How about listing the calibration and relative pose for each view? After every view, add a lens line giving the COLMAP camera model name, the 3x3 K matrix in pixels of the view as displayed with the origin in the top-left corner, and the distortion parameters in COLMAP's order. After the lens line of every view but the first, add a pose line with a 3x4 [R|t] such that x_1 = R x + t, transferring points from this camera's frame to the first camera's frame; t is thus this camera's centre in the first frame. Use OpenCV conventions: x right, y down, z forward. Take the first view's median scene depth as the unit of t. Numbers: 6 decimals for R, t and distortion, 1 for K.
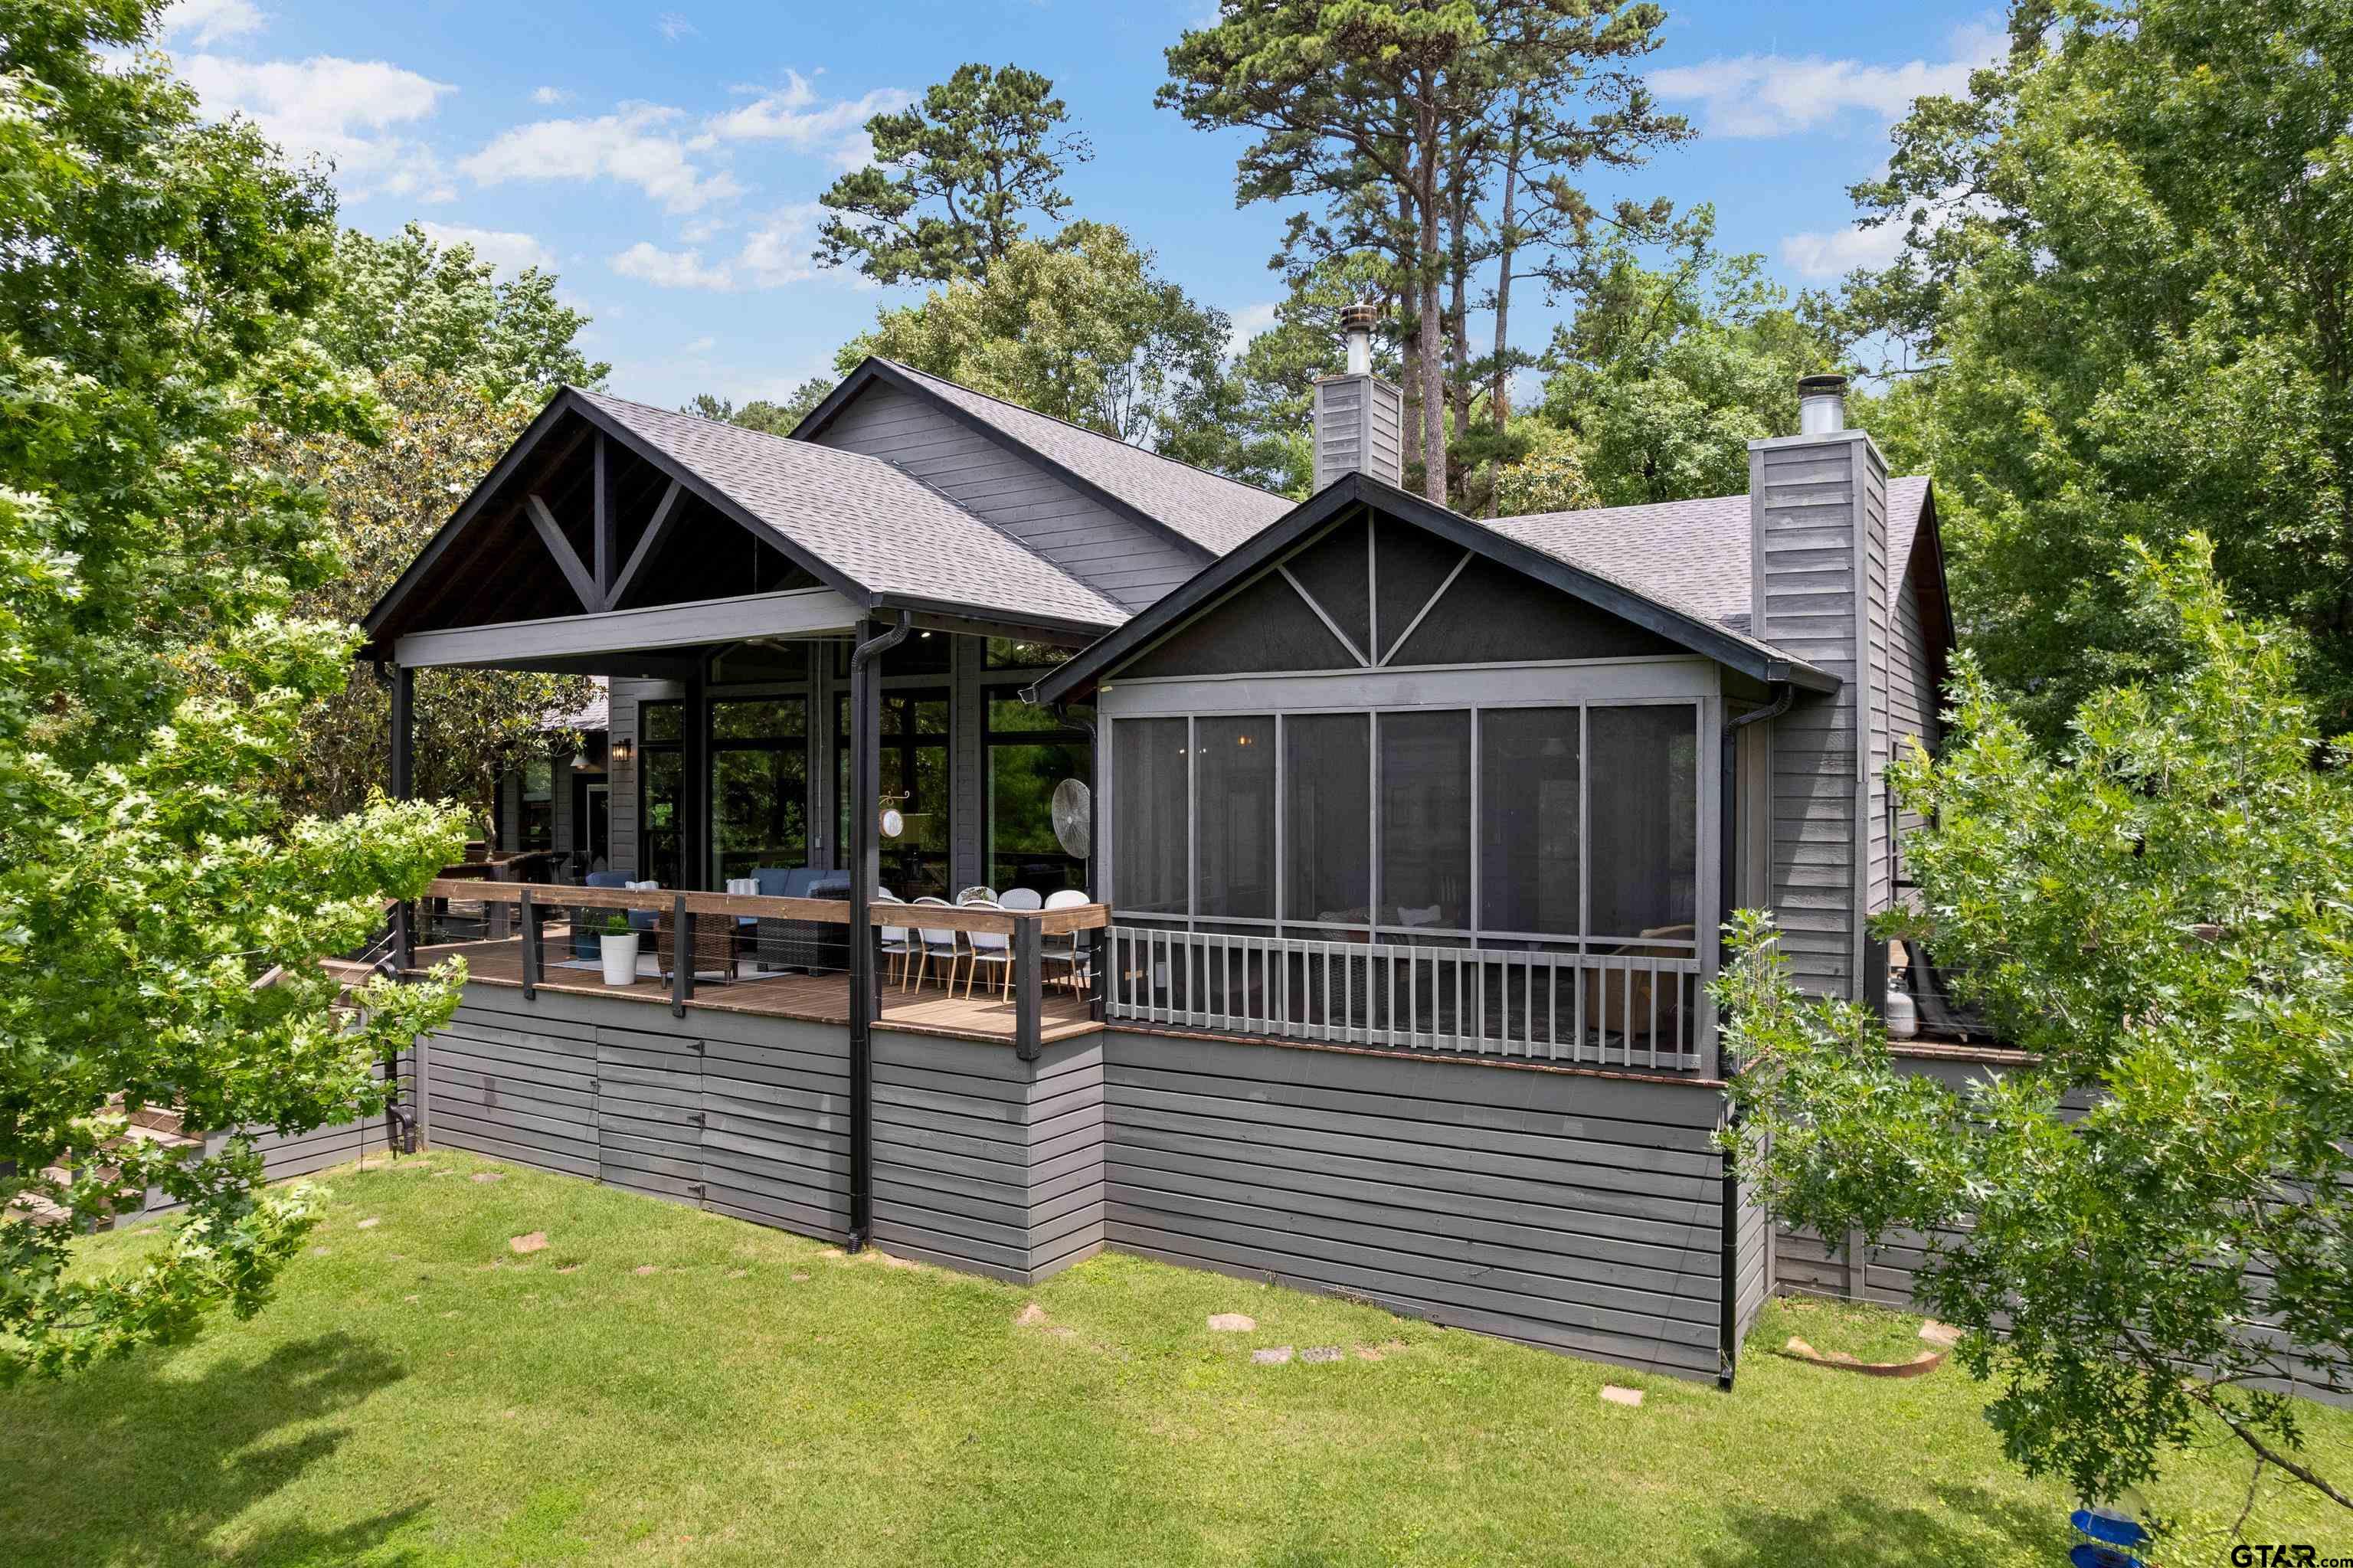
lens RADIAL K [[1510.5, 0, 1203.1], [0, 1510.5, 825.0], [0, 0, 1]] dist [-0.002559, -0.000089]
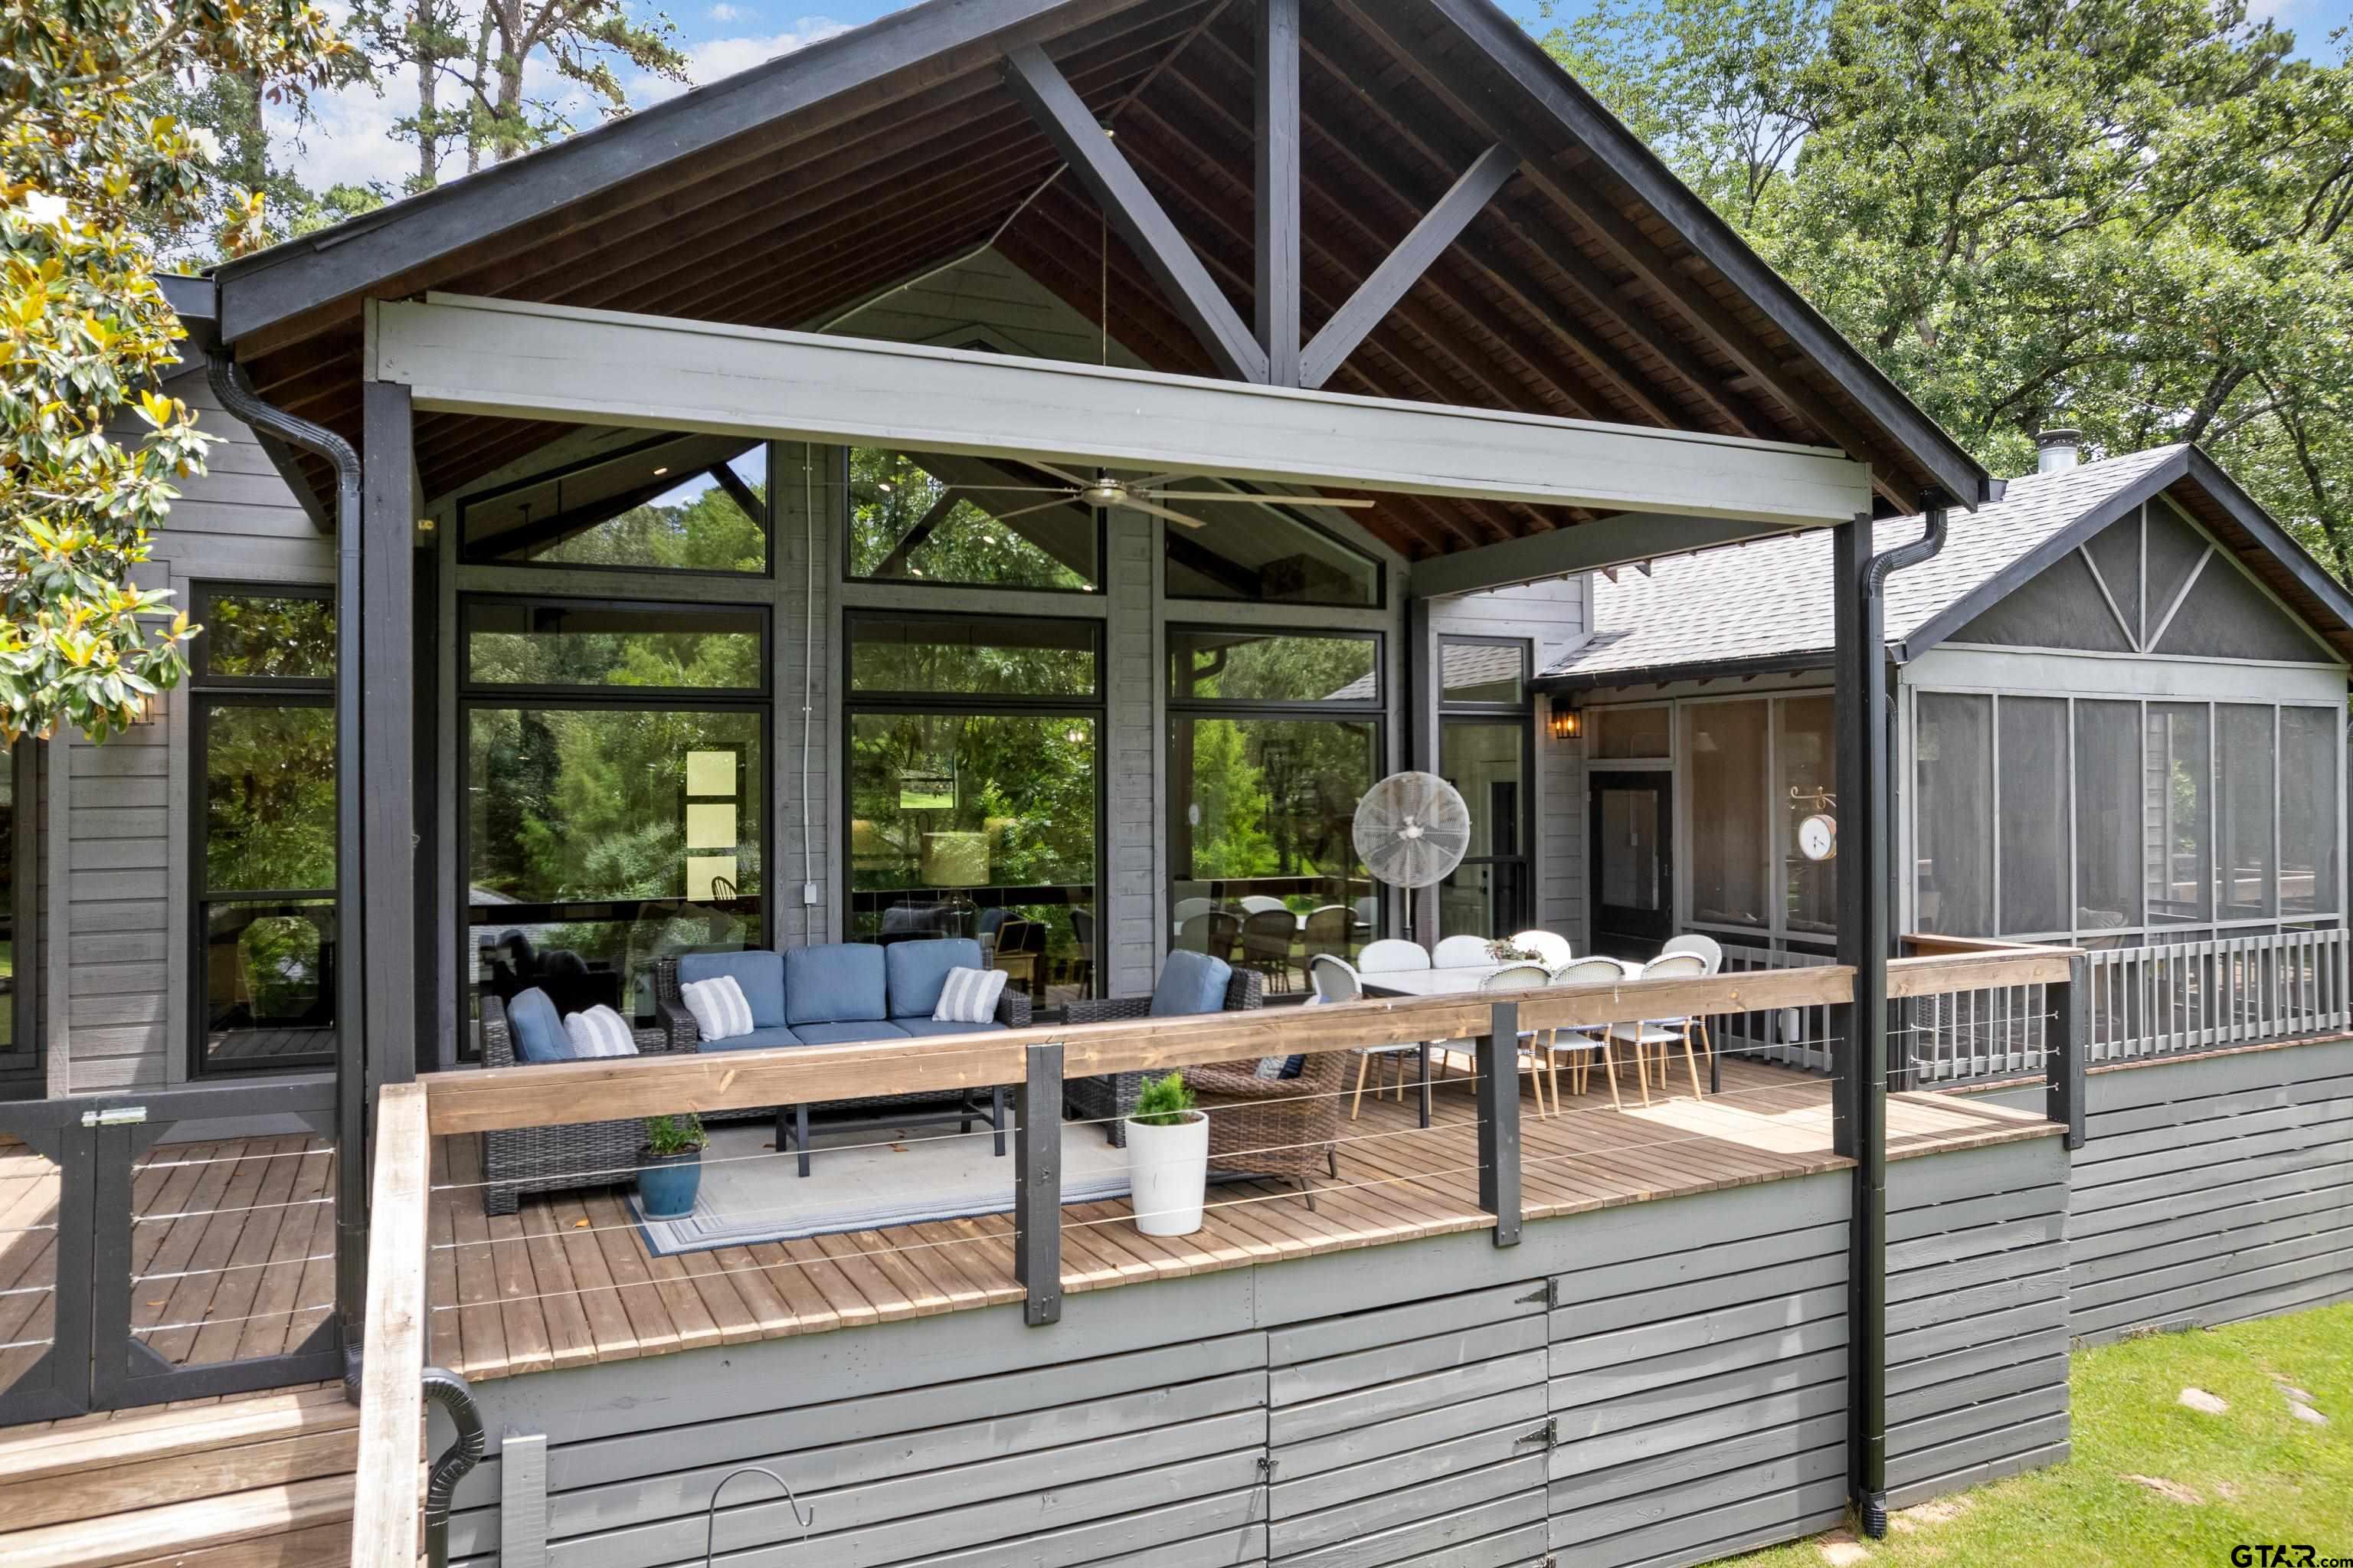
lens RADIAL K [[1513.5, 0, 1176.5], [0, 1513.5, 784.0], [0, 0, 1]] dist [-0.073853, 0.091268]
pose [[0.524401, -0.007681, 0.851437, -0.887650], [0.015786, 0.999875, -0.000702, -0.027151], [-0.851325, 0.013809, 0.524457, 0.903433]]
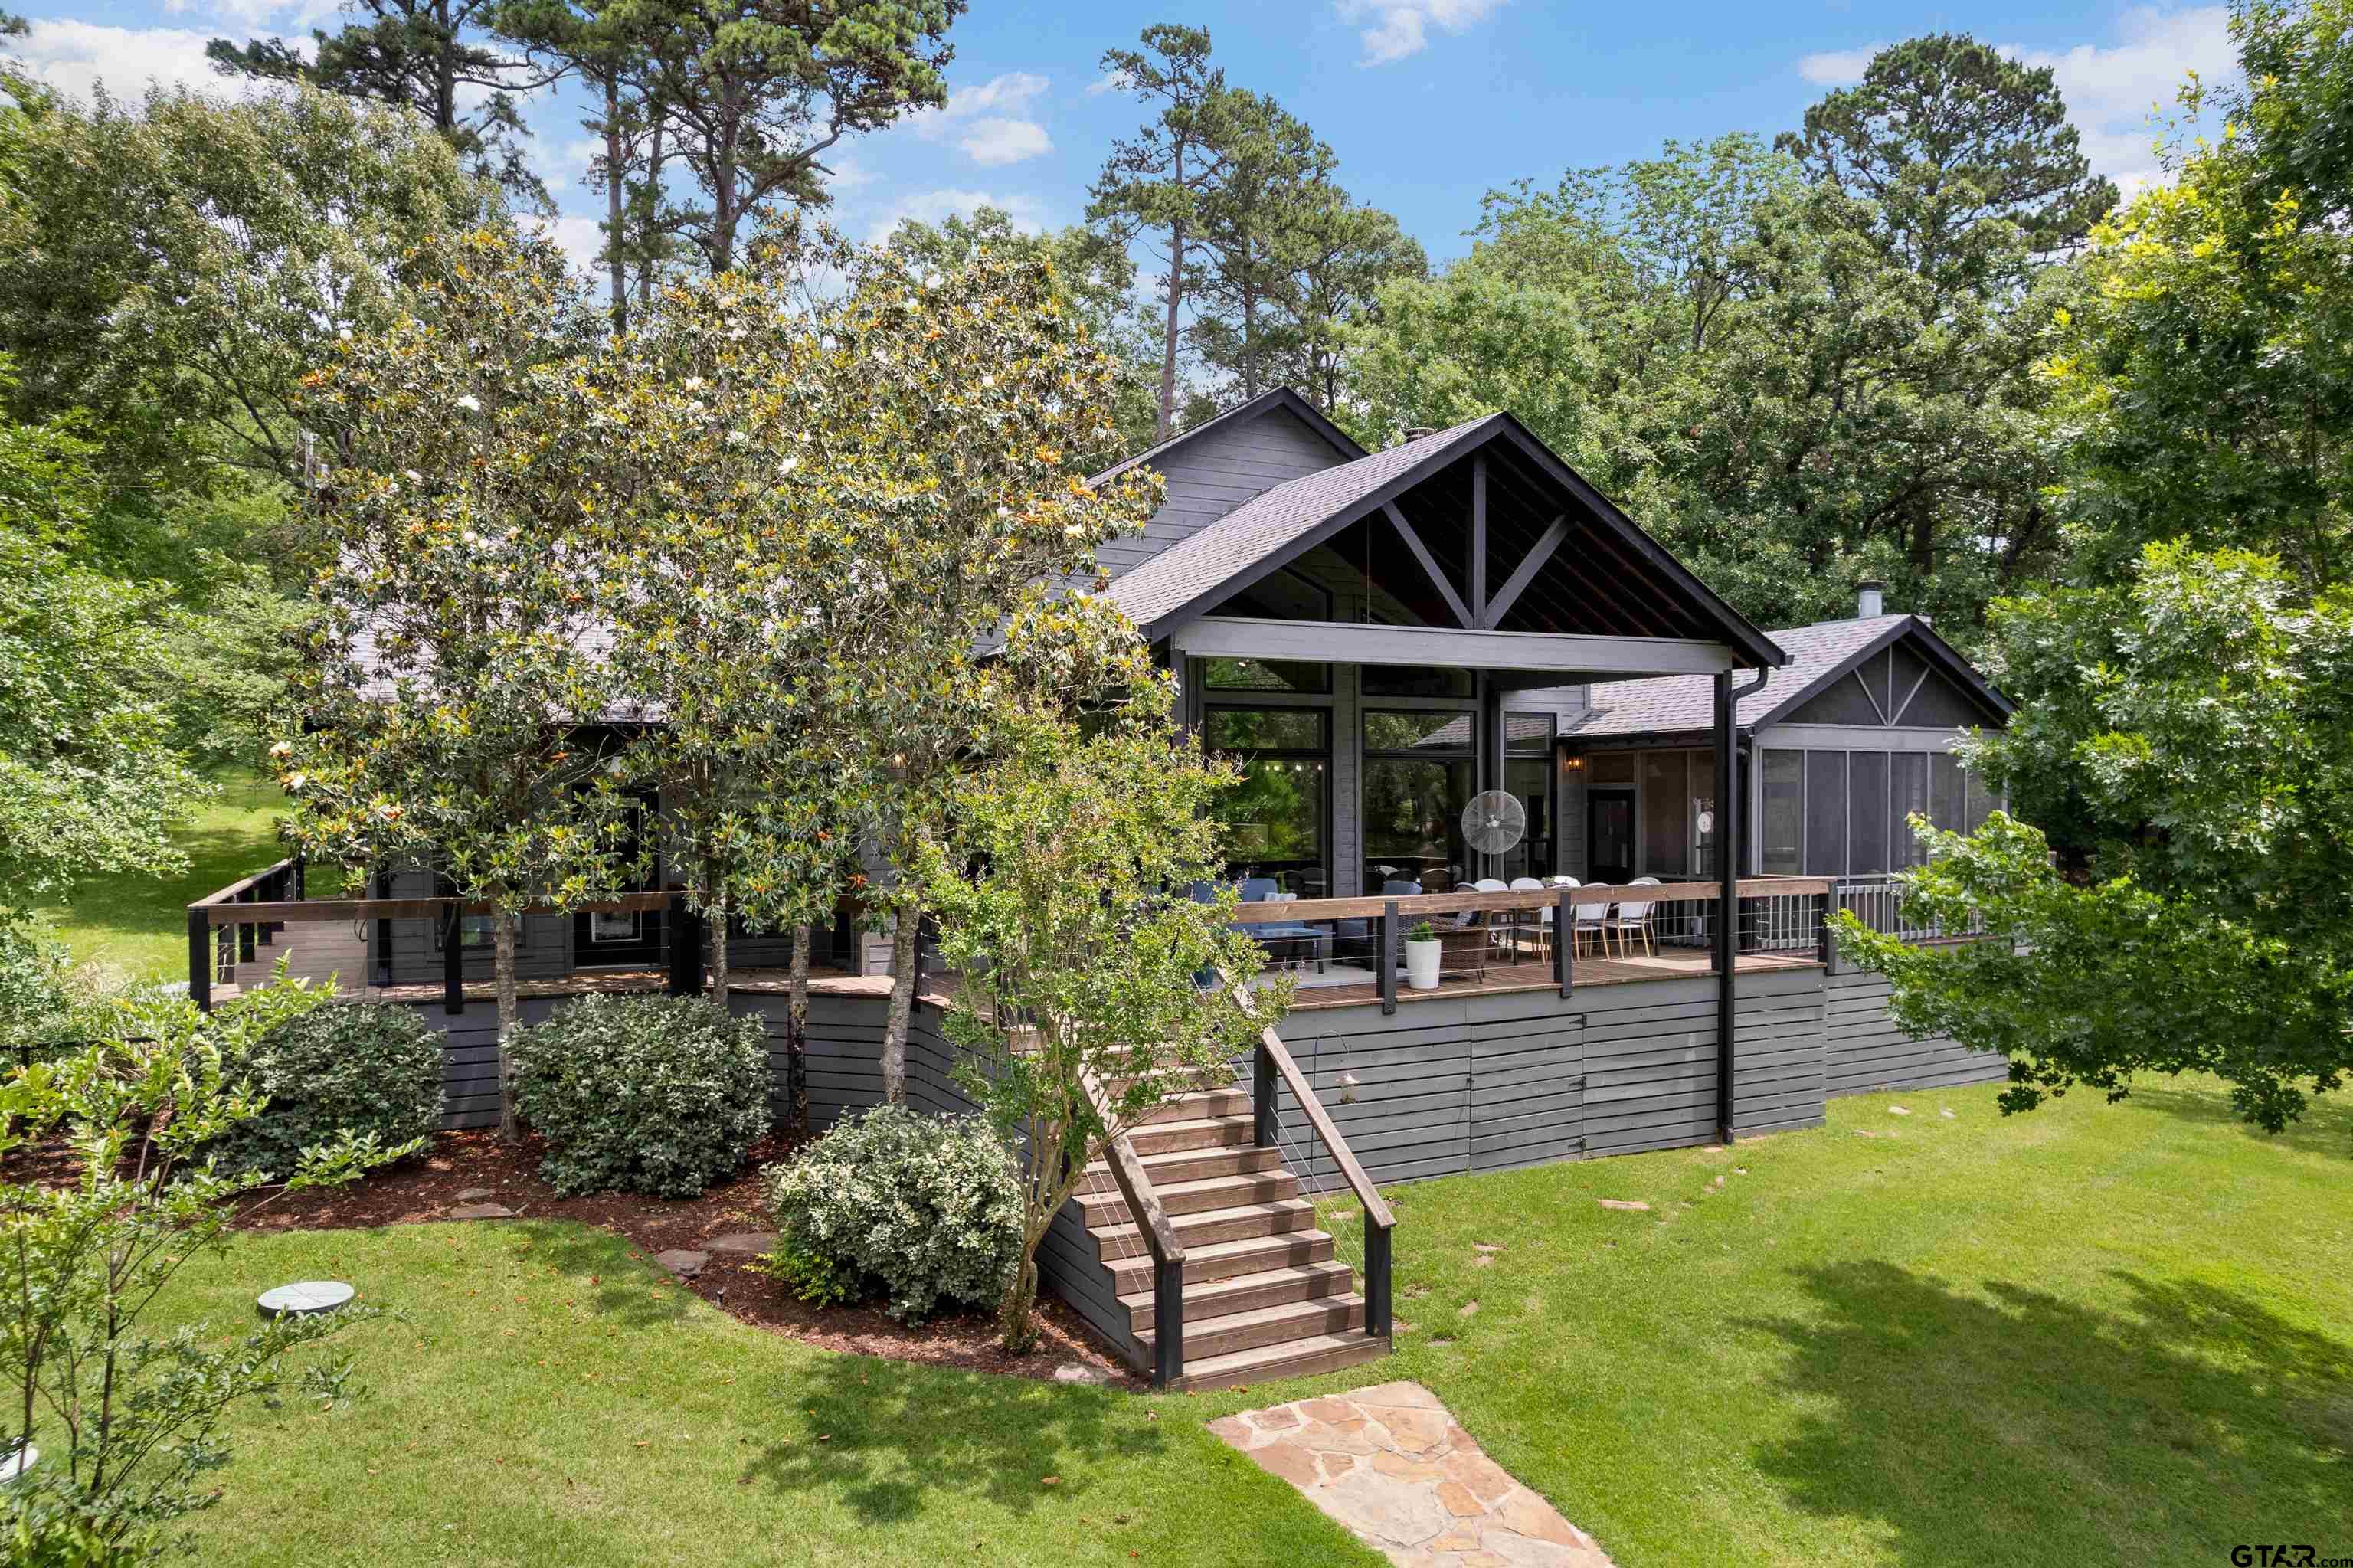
lens RADIAL K [[1510.5, 0, 1203.1], [0, 1510.5, 825.0], [0, 0, 1]] dist [-0.002559, -0.000089]
pose [[0.483256, -0.024121, 0.875147, -1.592619], [0.013781, 0.999706, 0.019944, -0.031407], [-0.875371, 0.002422, 0.483446, 0.747837]]
